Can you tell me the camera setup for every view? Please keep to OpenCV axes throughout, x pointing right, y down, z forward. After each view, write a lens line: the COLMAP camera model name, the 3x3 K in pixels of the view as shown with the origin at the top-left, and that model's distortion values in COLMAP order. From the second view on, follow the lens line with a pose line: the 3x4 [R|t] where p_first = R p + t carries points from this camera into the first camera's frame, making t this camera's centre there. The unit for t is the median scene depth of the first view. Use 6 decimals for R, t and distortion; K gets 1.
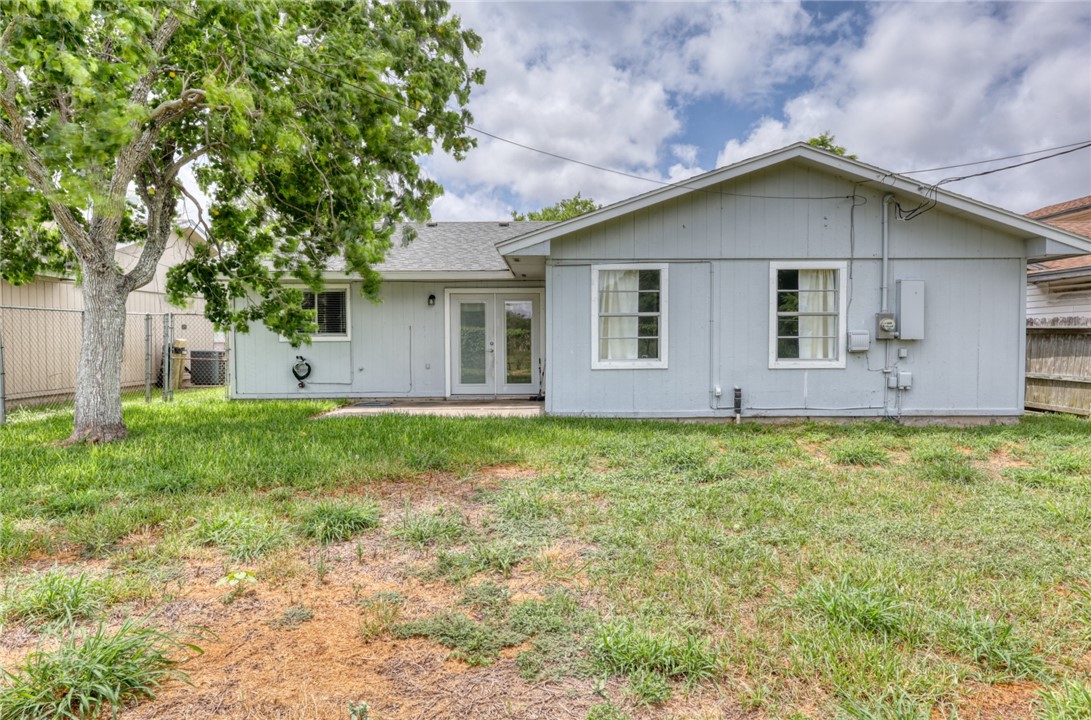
lens RADIAL K [[667.4, 0, 545.5], [0, 667.4, 360.0], [0, 0, 1]] dist [-0.002271, -0.000663]
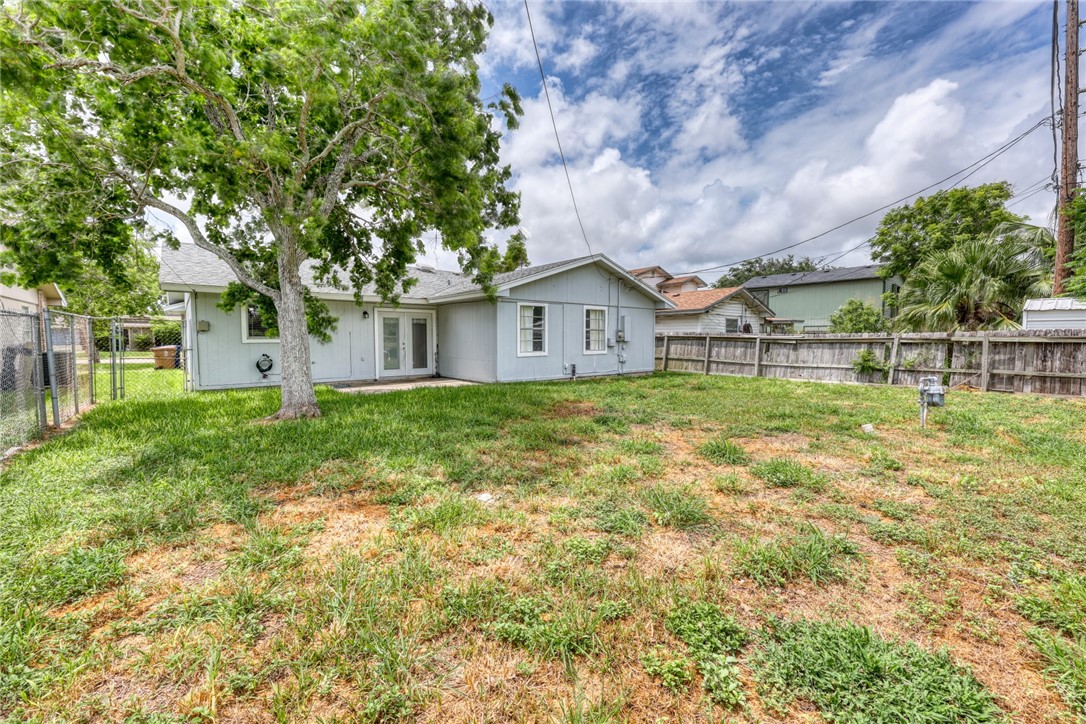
lens RADIAL K [[443.6, 0, 543.0], [0, 443.6, 362.0], [0, 0, 1]] dist [0.000755, -0.000125]
pose [[0.770457, -0.031059, 0.636735, -0.677424], [0.019995, 0.999498, 0.024560, -0.001074], [-0.637179, -0.006191, 0.770691, -0.027496]]
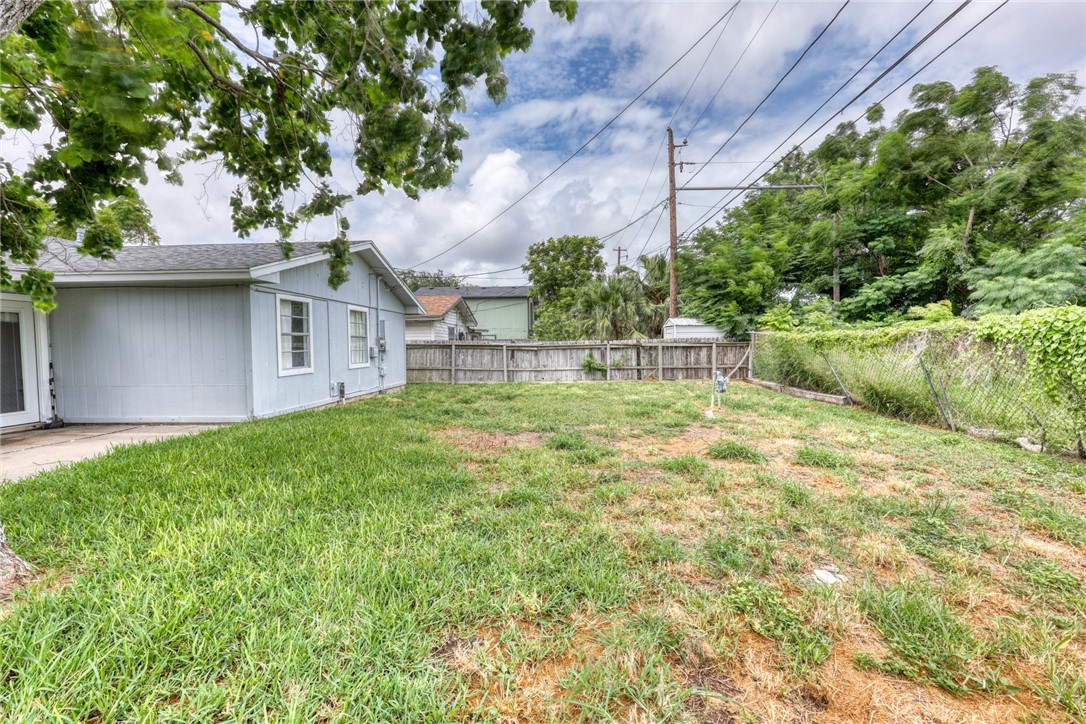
lens RADIAL K [[443.6, 0, 543.0], [0, 443.6, 362.0], [0, 0, 1]] dist [0.000755, -0.000125]
pose [[0.044409, -0.035936, 0.998367, -0.732203], [0.047819, 0.998284, 0.033806, -0.018621], [-0.997868, 0.046240, 0.046051, 0.463331]]
